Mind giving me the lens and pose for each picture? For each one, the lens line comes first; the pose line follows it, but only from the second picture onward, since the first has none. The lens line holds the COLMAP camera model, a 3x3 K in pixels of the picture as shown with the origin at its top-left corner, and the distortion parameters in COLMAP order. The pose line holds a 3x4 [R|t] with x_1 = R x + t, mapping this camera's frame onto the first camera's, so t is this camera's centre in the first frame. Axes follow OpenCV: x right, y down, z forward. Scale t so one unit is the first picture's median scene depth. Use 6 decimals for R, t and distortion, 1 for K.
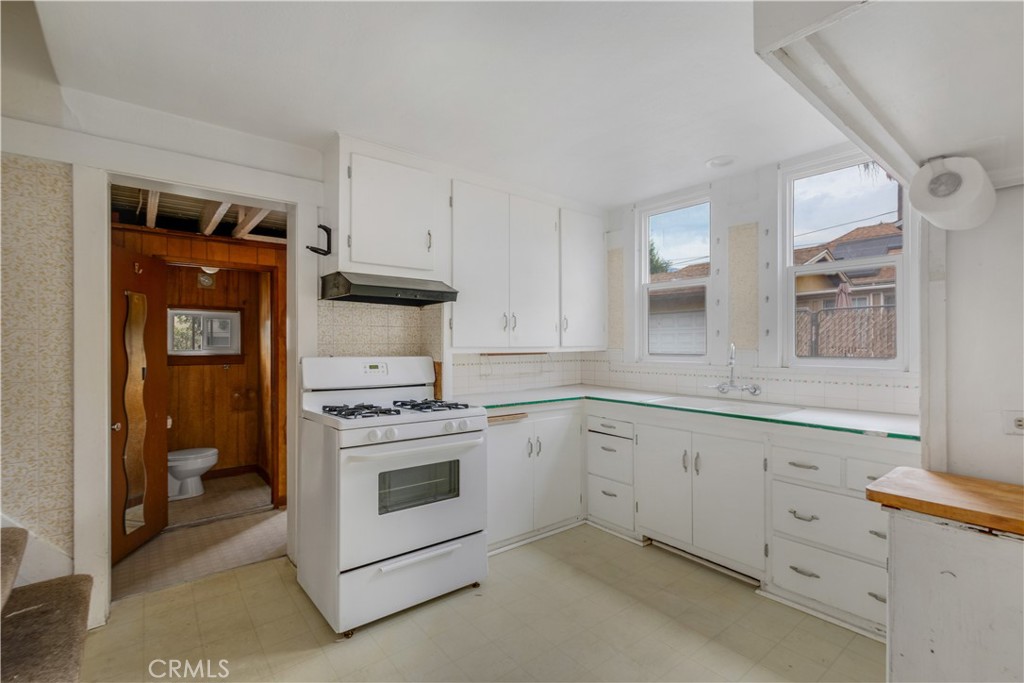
lens RADIAL K [[459.4, 0, 513.7], [0, 459.4, 344.5], [0, 0, 1]] dist [0.005654, -0.000095]
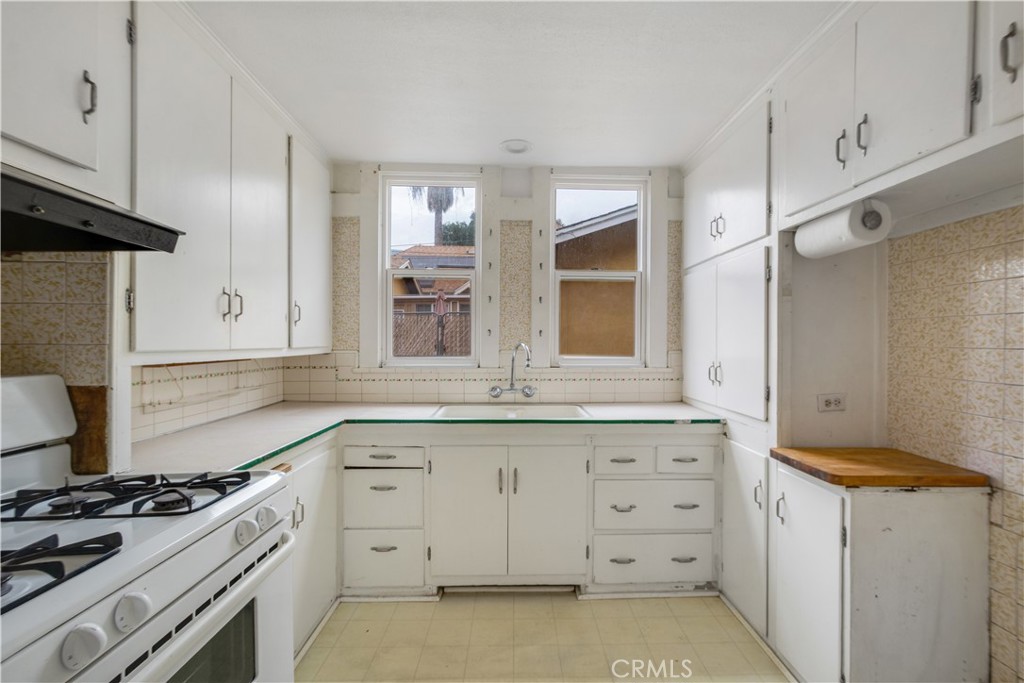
lens RADIAL K [[459.4, 0, 519.1], [0, 459.4, 345.2], [0, 0, 1]] dist [0.005654, -0.000095]
pose [[0.606248, -0.001889, 0.795273, -0.311053], [-0.002427, 0.999988, 0.004226, -0.004453], [-0.795272, -0.004492, 0.606237, 0.485742]]
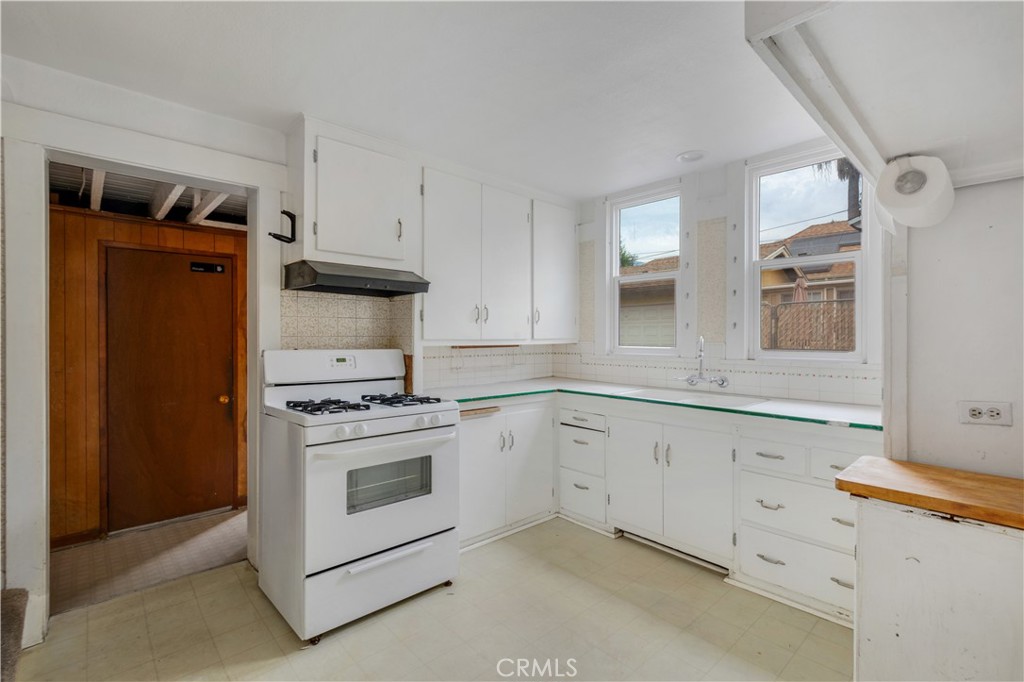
lens RADIAL K [[459.4, 0, 511.8], [0, 459.4, 338.2], [0, 0, 1]] dist [0.005654, -0.000095]
pose [[0.997805, 0.001015, 0.066212, -0.011237], [-0.001225, 0.999994, 0.003136, -0.000406], [-0.066208, -0.003210, 0.997801, 0.016482]]
